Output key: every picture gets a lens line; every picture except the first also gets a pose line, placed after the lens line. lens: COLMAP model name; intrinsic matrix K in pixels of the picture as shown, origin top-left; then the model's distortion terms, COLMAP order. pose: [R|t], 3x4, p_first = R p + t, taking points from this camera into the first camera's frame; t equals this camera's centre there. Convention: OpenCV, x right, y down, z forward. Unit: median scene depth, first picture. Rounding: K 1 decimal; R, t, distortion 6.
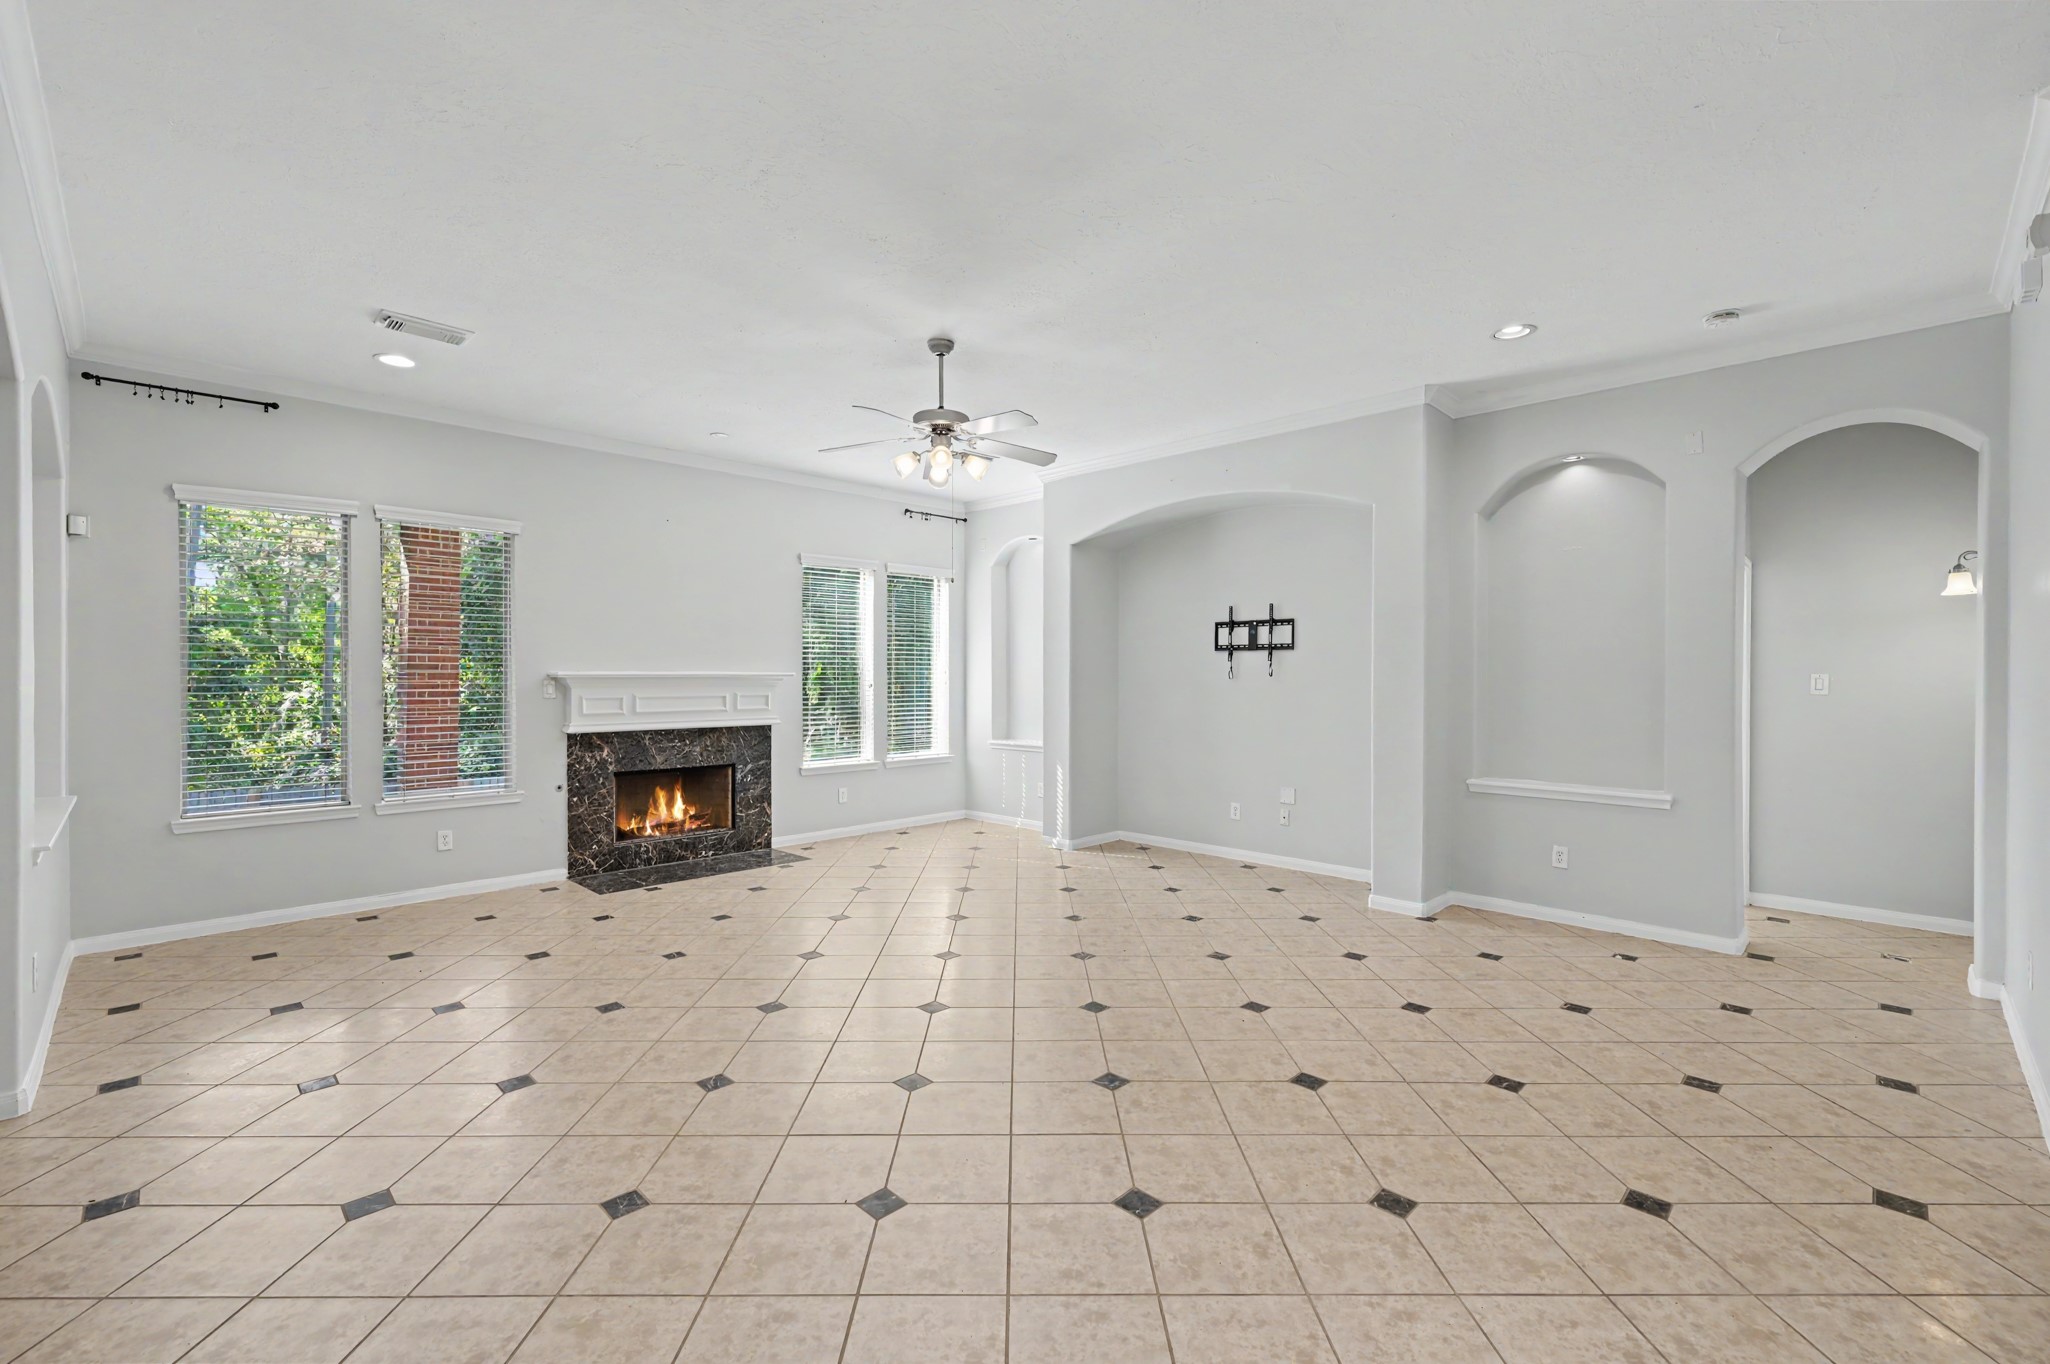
lens RADIAL K [[862.4, 0, 1023.1], [0, 862.4, 683.1], [0, 0, 1]] dist [-0.001477, -0.000462]
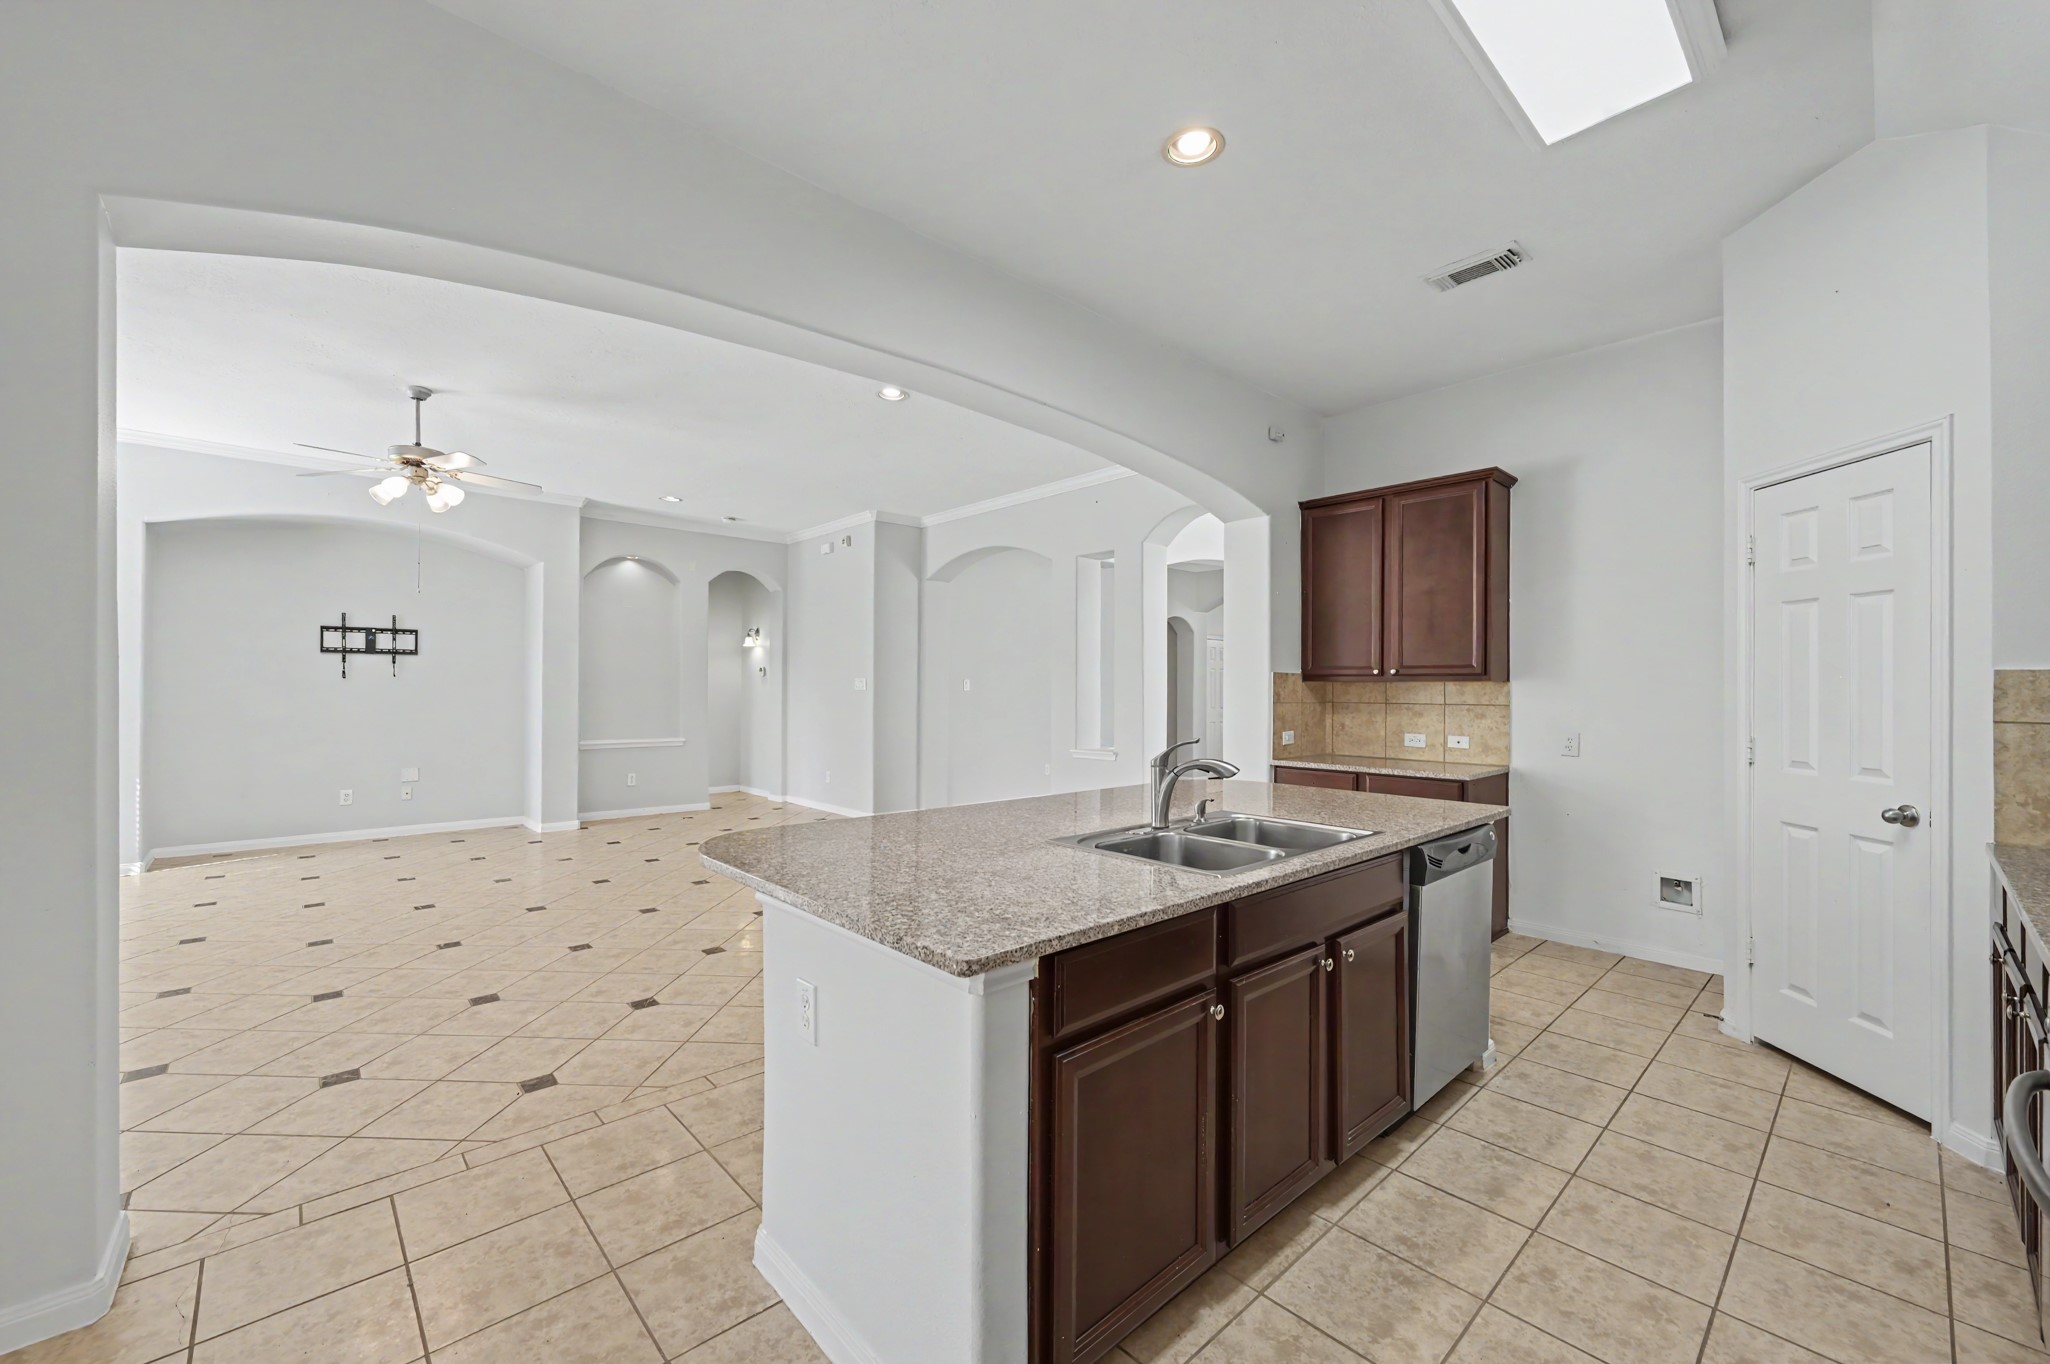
lens RADIAL K [[813.1, 0, 1025.8], [0, 813.1, 683.7], [0, 0, 1]] dist [0.000275, 0.000276]
pose [[0.050482, 0.003678, 0.998718, -0.829629], [0.006017, 0.999974, -0.003987, 0.012359], [-0.998707, 0.006211, 0.050459, 0.081200]]
